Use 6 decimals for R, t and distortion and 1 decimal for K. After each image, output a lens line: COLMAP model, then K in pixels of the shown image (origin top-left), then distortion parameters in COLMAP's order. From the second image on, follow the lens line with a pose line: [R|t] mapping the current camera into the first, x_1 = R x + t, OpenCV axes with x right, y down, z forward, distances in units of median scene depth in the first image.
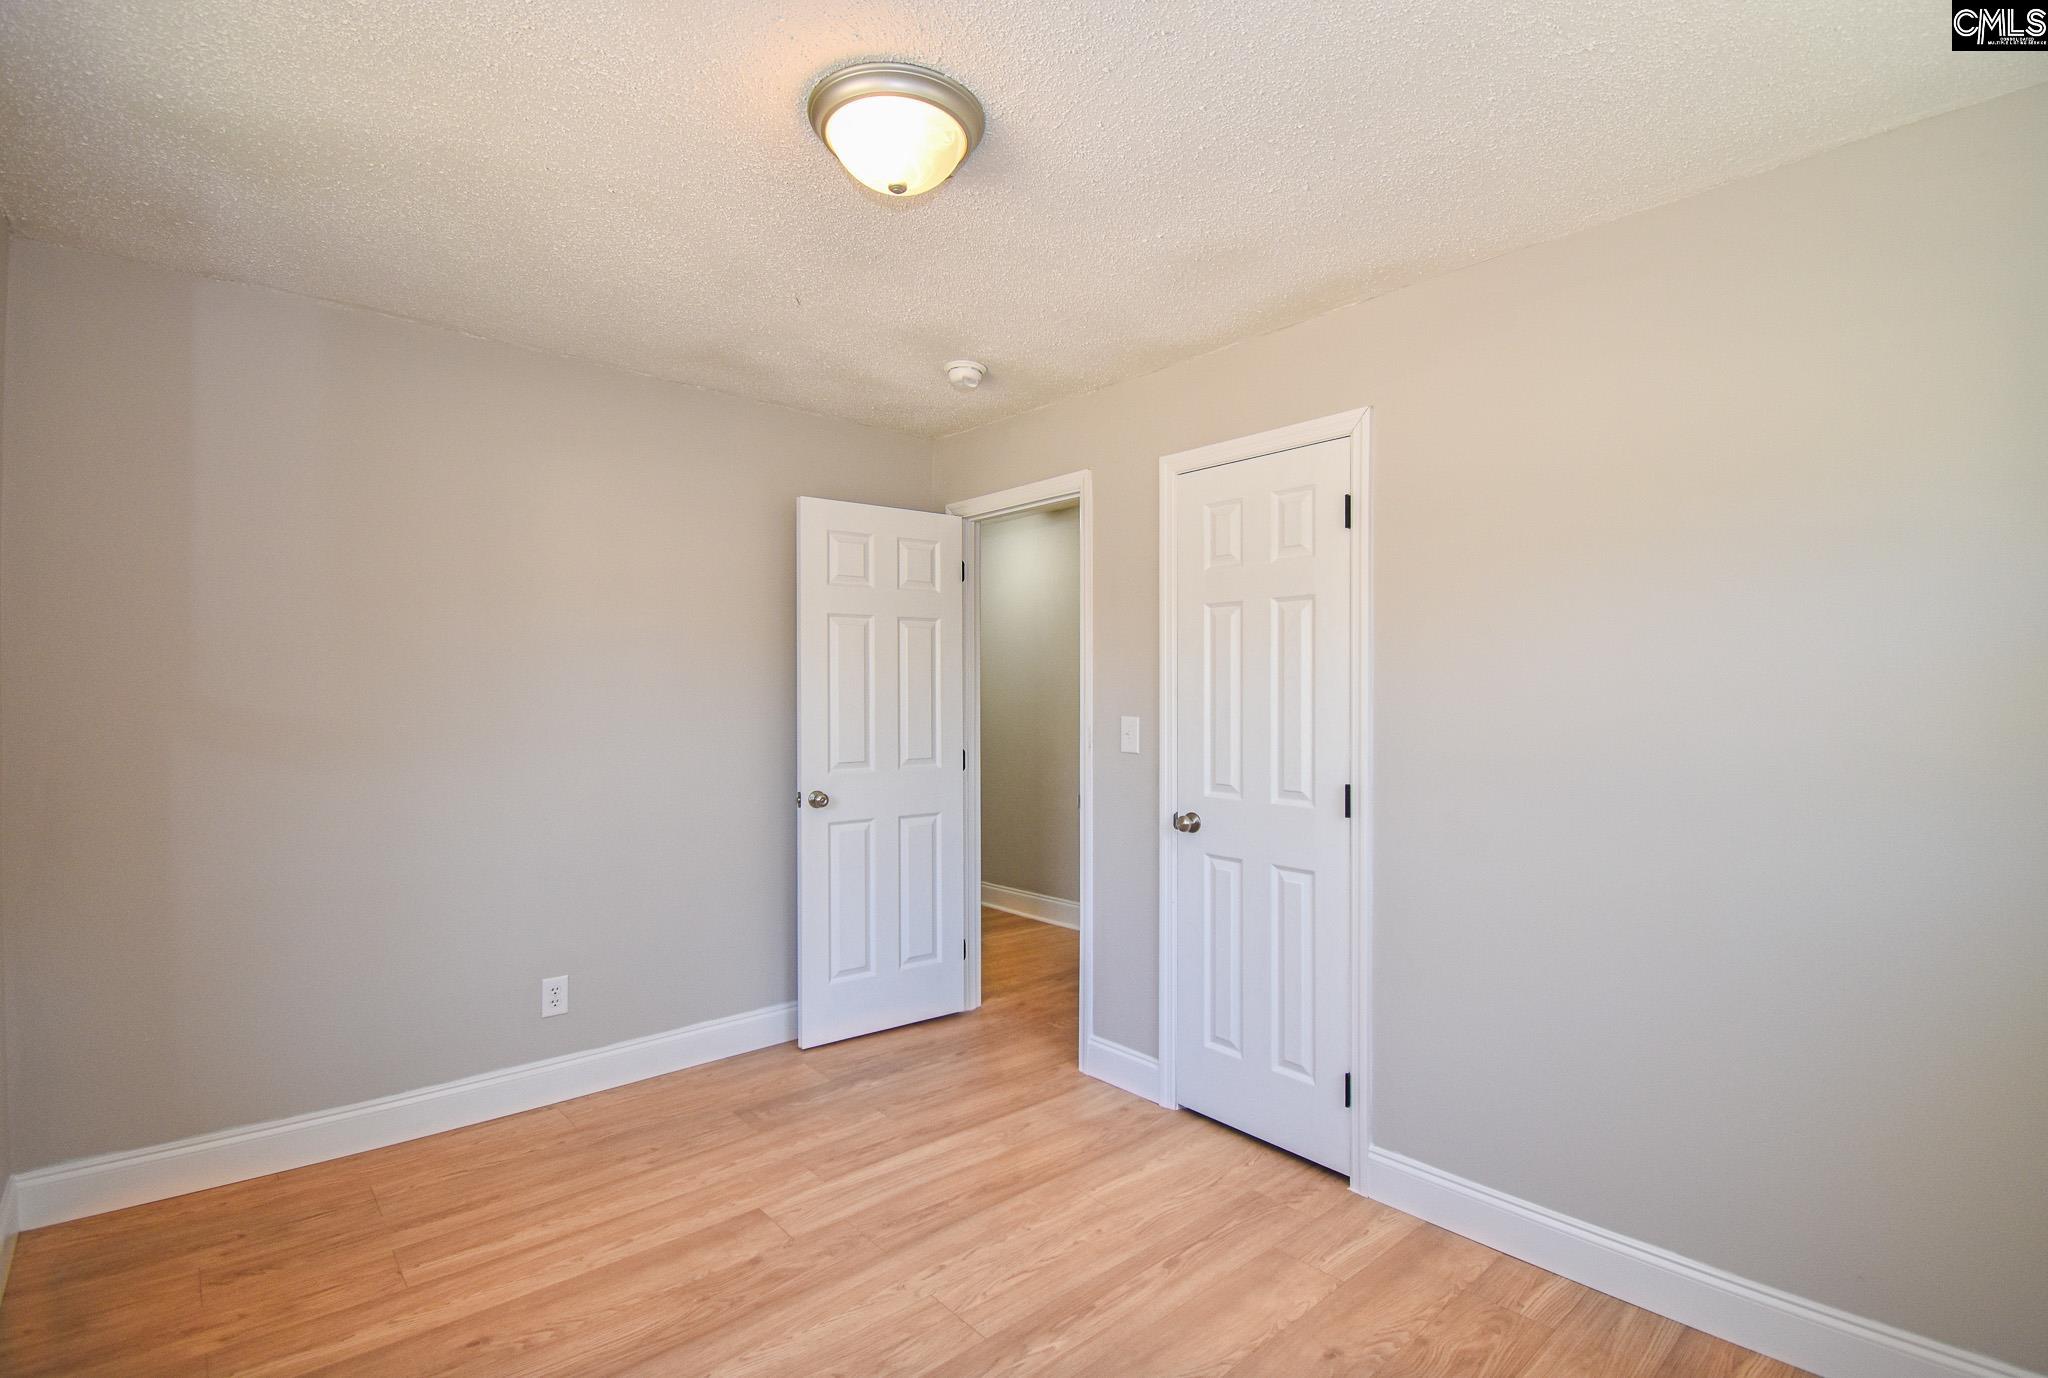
lens RADIAL K [[923.6, 0, 1025.3], [0, 923.6, 690.9], [0, 0, 1]] dist [-0.010344, -0.007805]
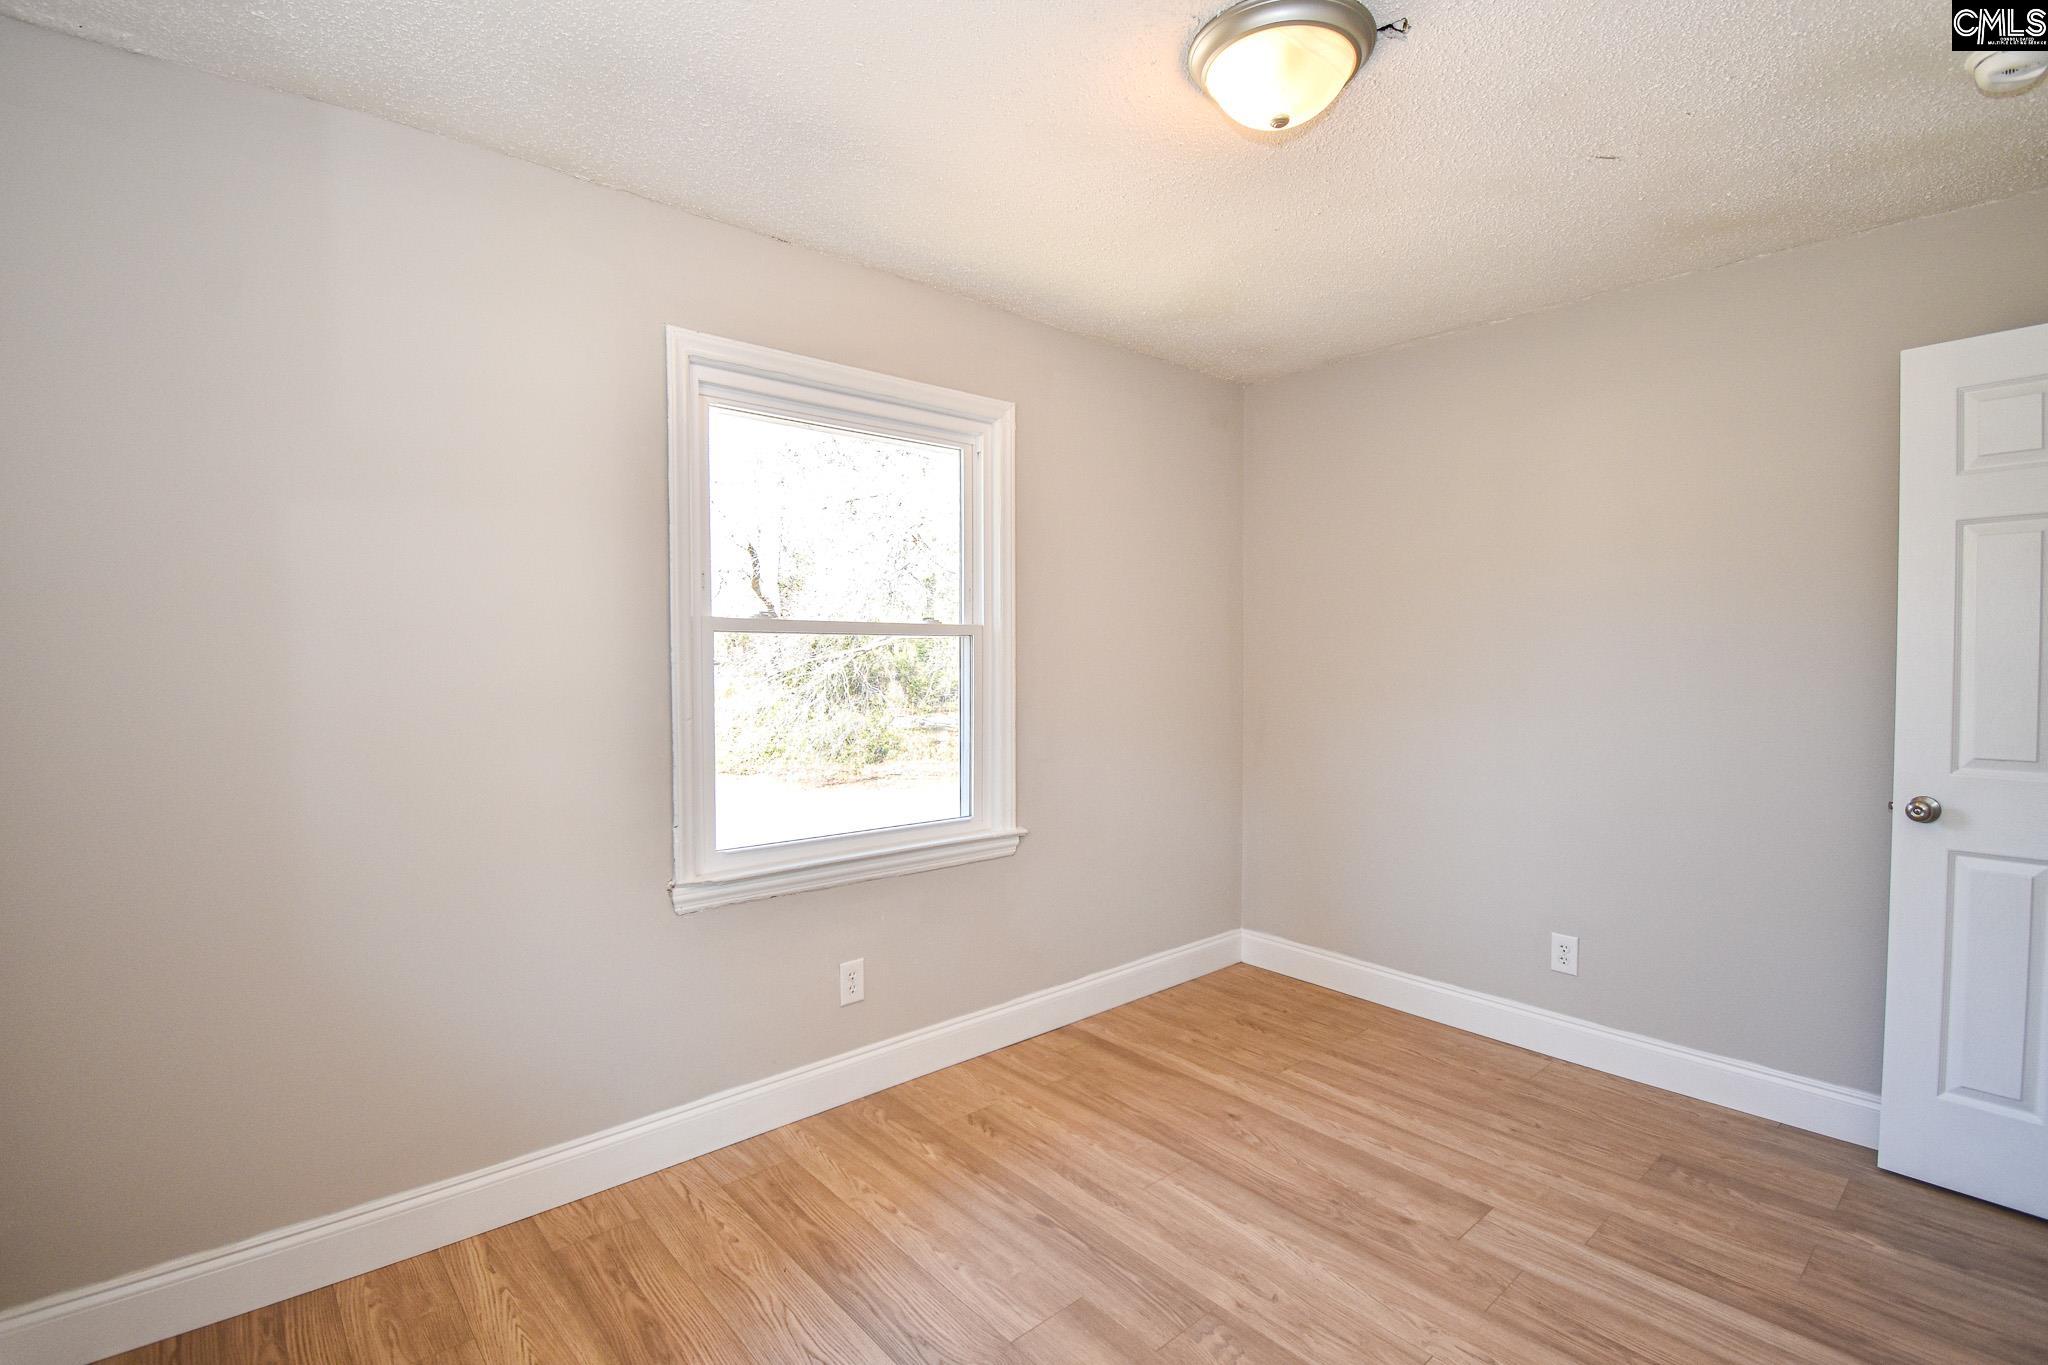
lens RADIAL K [[932.9, 0, 1034.3], [0, 932.9, 693.0], [0, 0, 1]] dist [0.009062, -0.015213]
pose [[0.004257, 0.038016, -0.999268, 0.608864], [0.007590, 0.999247, 0.038048, 0.007279], [0.999962, -0.007746, 0.003965, 0.524817]]
